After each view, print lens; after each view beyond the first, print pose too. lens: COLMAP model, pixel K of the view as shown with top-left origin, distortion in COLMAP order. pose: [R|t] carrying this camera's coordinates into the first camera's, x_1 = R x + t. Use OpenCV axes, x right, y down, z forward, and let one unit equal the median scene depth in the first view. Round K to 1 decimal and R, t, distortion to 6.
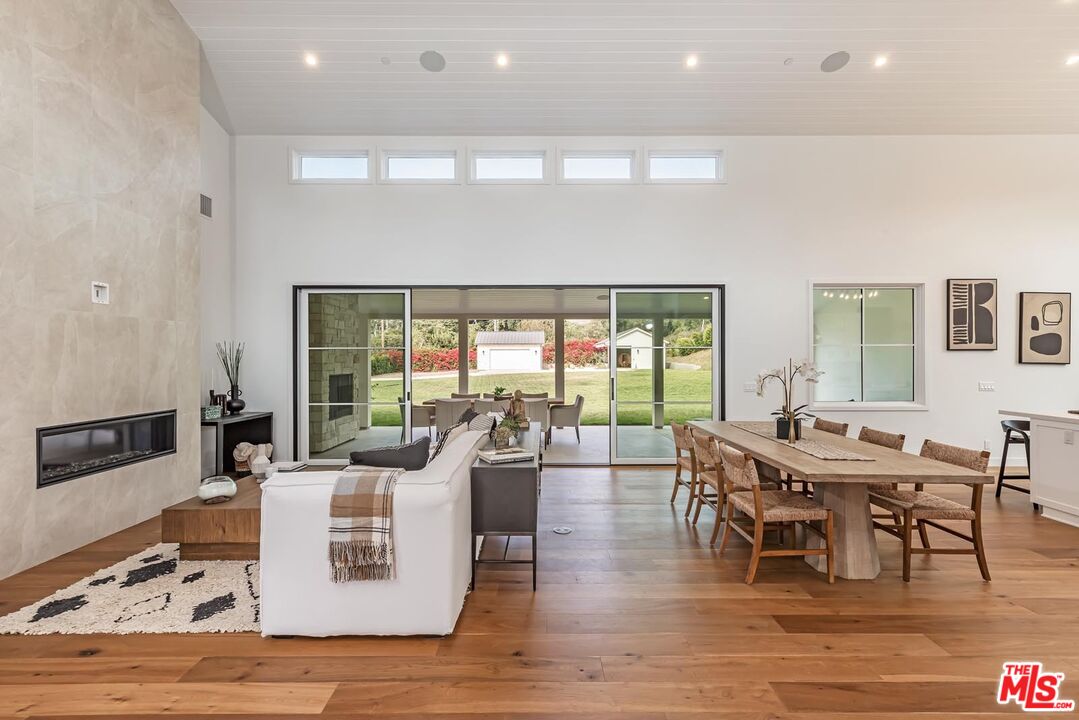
lens RADIAL K [[496.5, 0, 539.5], [0, 496.5, 360.0], [0, 0, 1]] dist [0.000888, 0.000214]
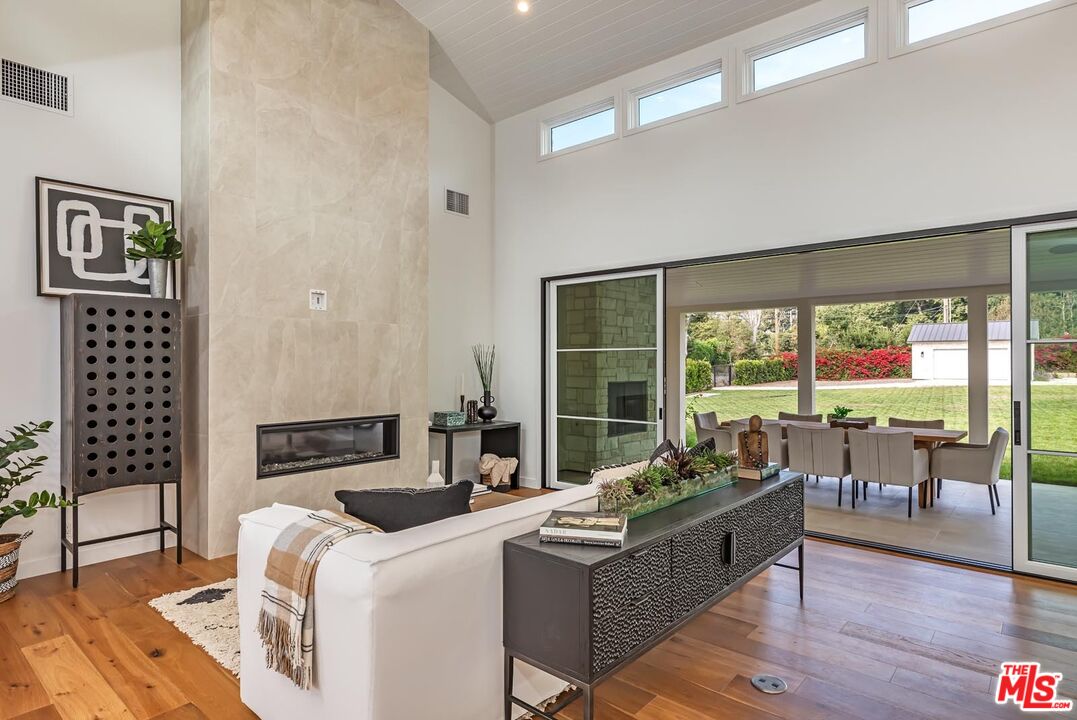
lens RADIAL K [[587.8, 0, 538.5], [0, 587.8, 360.0], [0, 0, 1]] dist [0.001149, 0.000917]
pose [[0.755279, -0.000885, -0.655403, 0.253775], [-0.003488, 0.999979, -0.005370, -0.002344], [0.655394, 0.006342, 0.755260, 0.328656]]
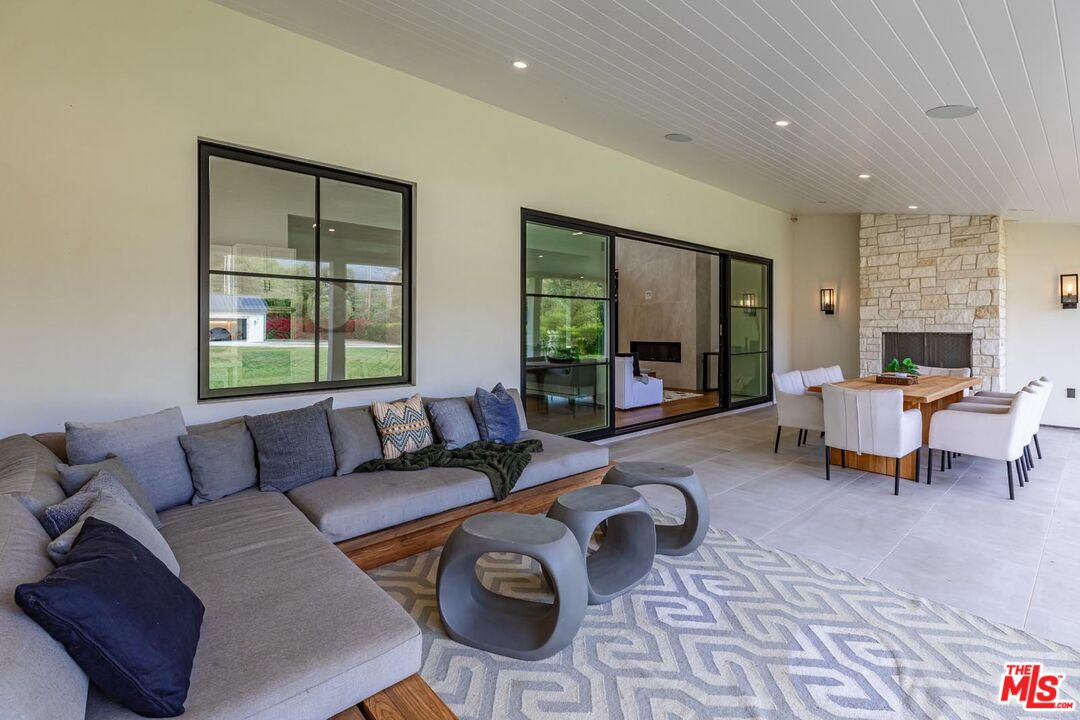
lens RADIAL K [[495.2, 0, 539.0], [0, 495.2, 333.8], [0, 0, 1]] dist [0.000503, 0.000134]
pose [[-0.750992, 0.001095, -0.660310, 1.226440], [-0.002593, 0.999986, 0.004608, 0.059085], [0.660306, 0.005173, -0.750979, 2.373778]]
